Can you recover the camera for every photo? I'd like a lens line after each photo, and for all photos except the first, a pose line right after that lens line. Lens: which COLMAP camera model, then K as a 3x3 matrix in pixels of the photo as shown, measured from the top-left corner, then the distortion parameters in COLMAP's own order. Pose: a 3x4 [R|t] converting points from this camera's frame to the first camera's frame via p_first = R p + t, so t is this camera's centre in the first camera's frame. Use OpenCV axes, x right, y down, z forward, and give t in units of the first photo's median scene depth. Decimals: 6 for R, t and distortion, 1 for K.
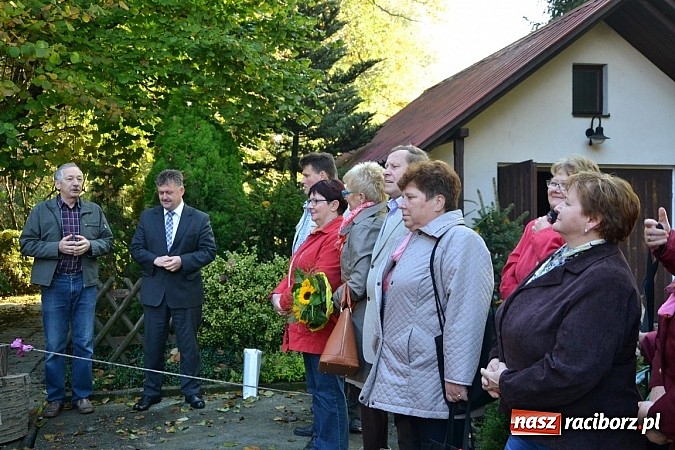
lens RADIAL K [[703.7, 0, 330.1], [0, 703.7, 228.1], [0, 0, 1]] dist [0.007464, 0.030404]
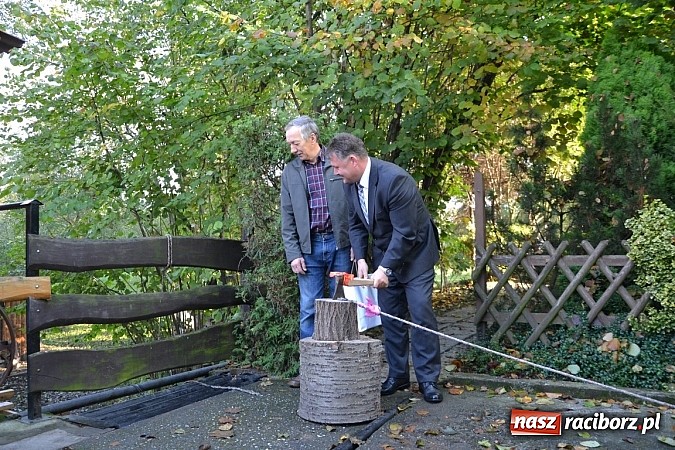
lens RADIAL K [[531.0, 0, 332.6], [0, 531.0, 227.6], [0, 0, 1]] dist [-0.166603, 0.125412]
pose [[0.704088, -0.039965, -0.708987, -0.034019], [0.013021, 0.998974, -0.043381, 0.068615], [0.709993, 0.021312, 0.703886, 0.357221]]
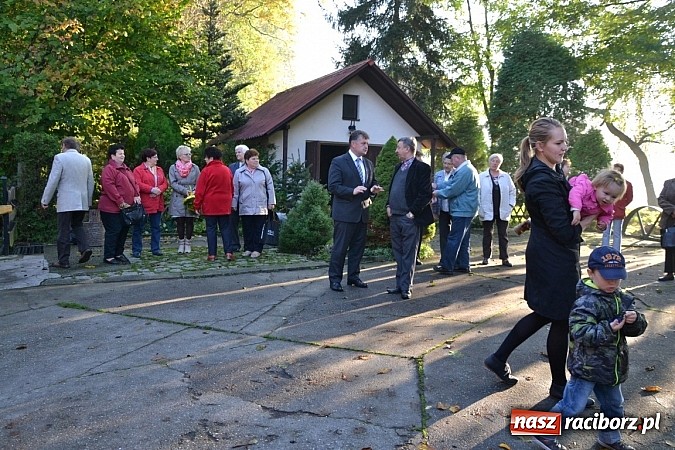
lens RADIAL K [[531.0, 0, 332.6], [0, 531.0, 227.6], [0, 0, 1]] dist [-0.166603, 0.125412]
pose [[0.975073, 0.010139, 0.221652, -0.032796], [-0.032780, 0.994576, 0.098710, 0.007703], [-0.219449, -0.103515, 0.970117, -0.645946]]
